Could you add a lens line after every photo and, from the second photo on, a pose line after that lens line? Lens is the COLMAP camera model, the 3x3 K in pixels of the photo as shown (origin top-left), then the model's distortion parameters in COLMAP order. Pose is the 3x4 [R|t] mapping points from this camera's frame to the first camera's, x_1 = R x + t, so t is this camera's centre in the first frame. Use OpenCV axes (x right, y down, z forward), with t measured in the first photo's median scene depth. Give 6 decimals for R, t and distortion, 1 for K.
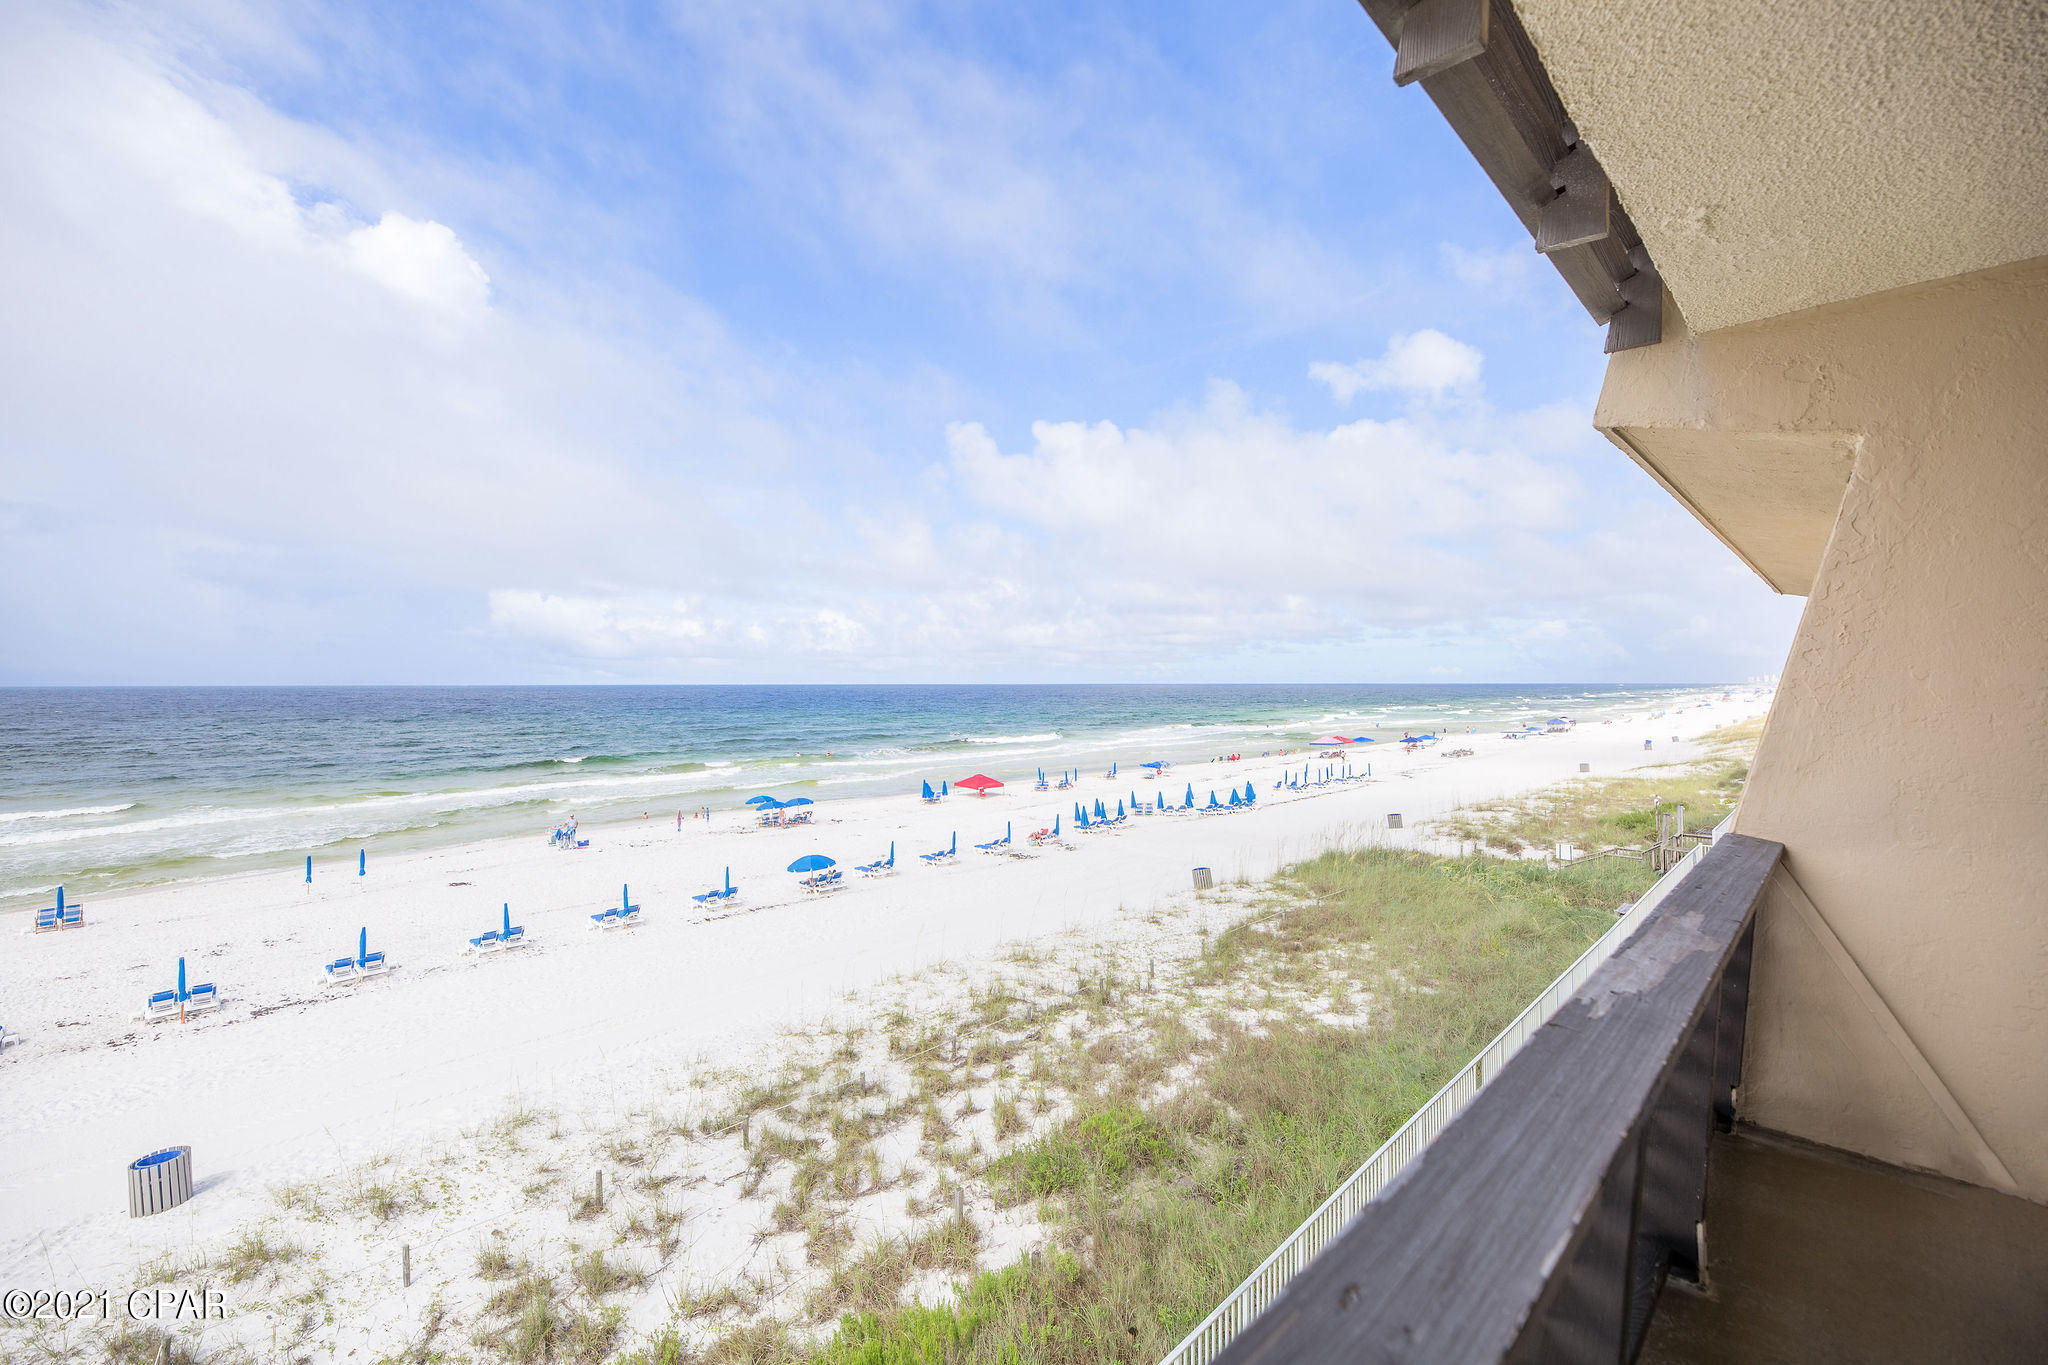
lens RADIAL K [[846.9, 0, 994.7], [0, 846.9, 678.8], [0, 0, 1]] dist [-0.000693, -0.003992]
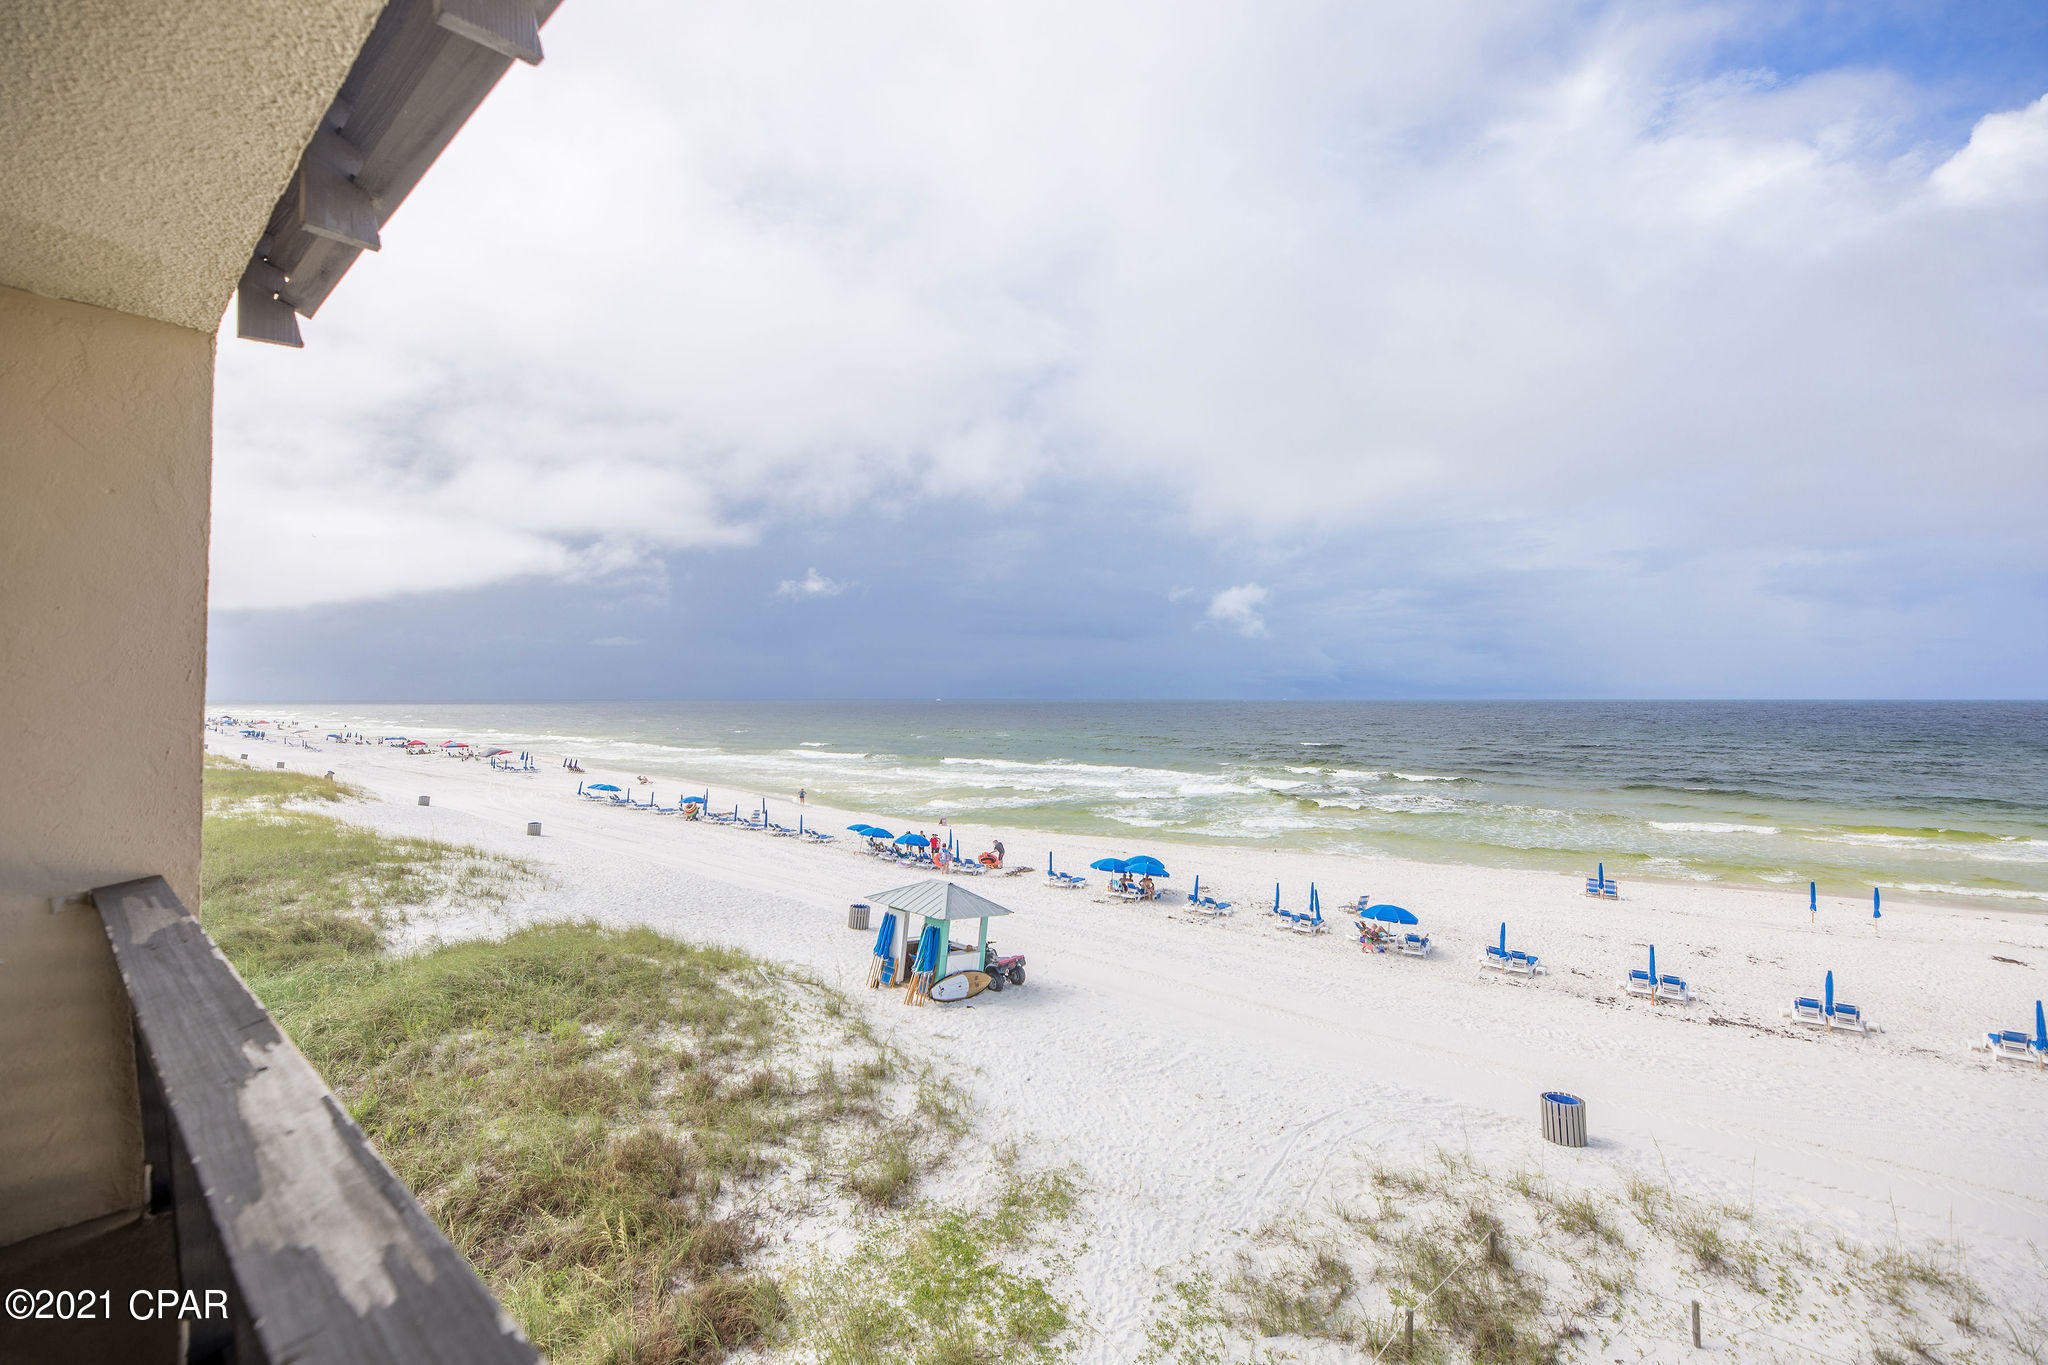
lens RADIAL K [[846.9, 0, 1021.9], [0, 846.9, 683.5], [0, 0, 1]] dist [-0.000693, -0.003992]
pose [[0.098220, -0.012941, -0.995081, 0.120756], [0.002712, 0.999915, -0.012736, -0.002951], [0.995161, -0.001448, 0.098247, 0.120413]]
